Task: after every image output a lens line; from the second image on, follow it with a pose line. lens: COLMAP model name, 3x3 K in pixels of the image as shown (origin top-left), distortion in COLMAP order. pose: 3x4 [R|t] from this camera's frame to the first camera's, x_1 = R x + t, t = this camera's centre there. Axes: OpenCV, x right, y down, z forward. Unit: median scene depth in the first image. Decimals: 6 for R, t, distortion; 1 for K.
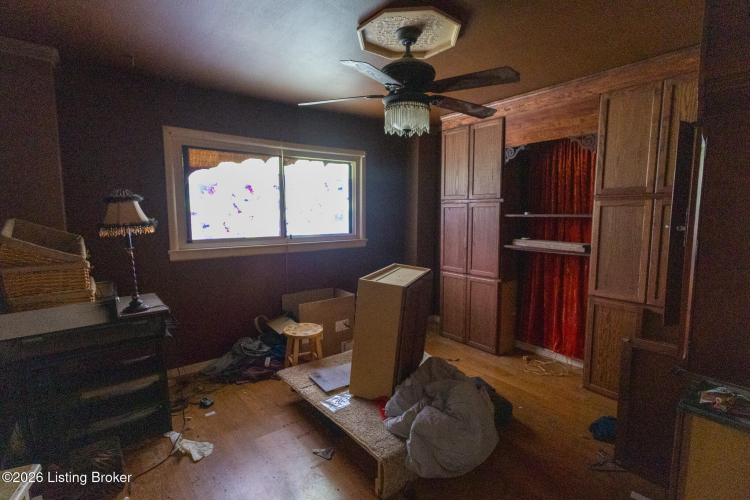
lens RADIAL K [[357.9, 0, 373.4], [0, 357.9, 251.6], [0, 0, 1]] dist [0.000060, 0.000666]
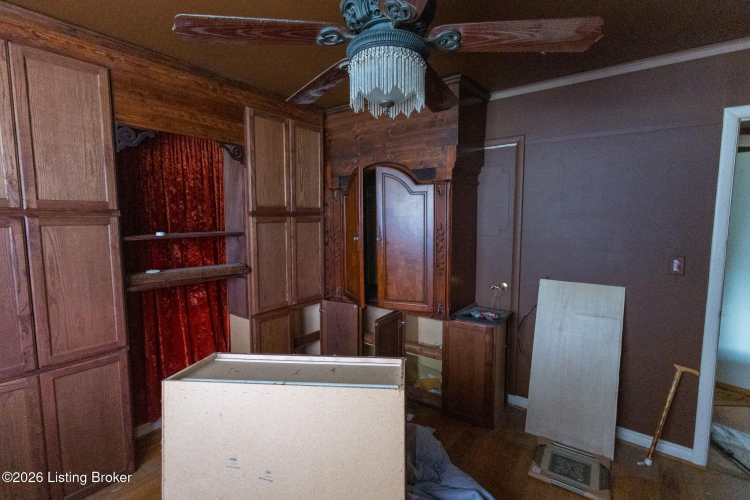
lens RADIAL K [[354.9, 0, 373.4], [0, 354.9, 251.2], [0, 0, 1]] dist [-0.000661, 0.001031]
pose [[-0.283801, -0.097561, 0.953907, -0.413678], [0.095792, 0.986949, 0.129440, -0.154661], [-0.954086, 0.128112, -0.270752, 1.013974]]
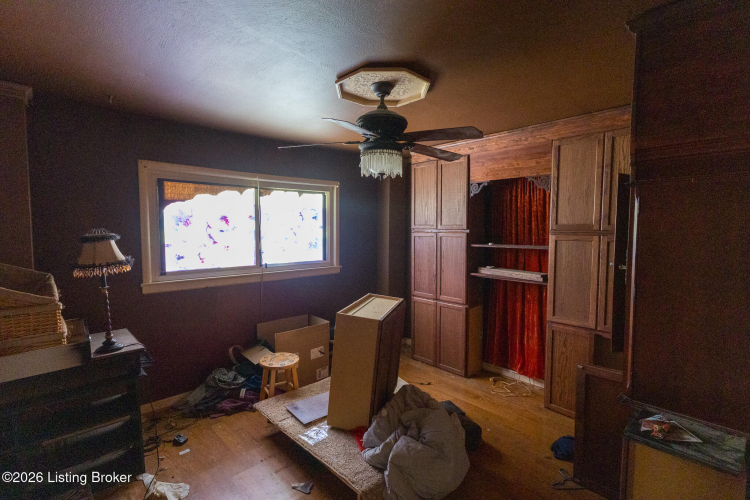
lens RADIAL K [[354.9, 0, 373.4], [0, 354.9, 251.2], [0, 0, 1]] dist [-0.000661, 0.001031]
pose [[0.996145, -0.003201, 0.087665, -0.021207], [0.006768, 0.999160, -0.040422, -0.055192], [-0.087462, 0.040860, 0.995330, -0.040826]]
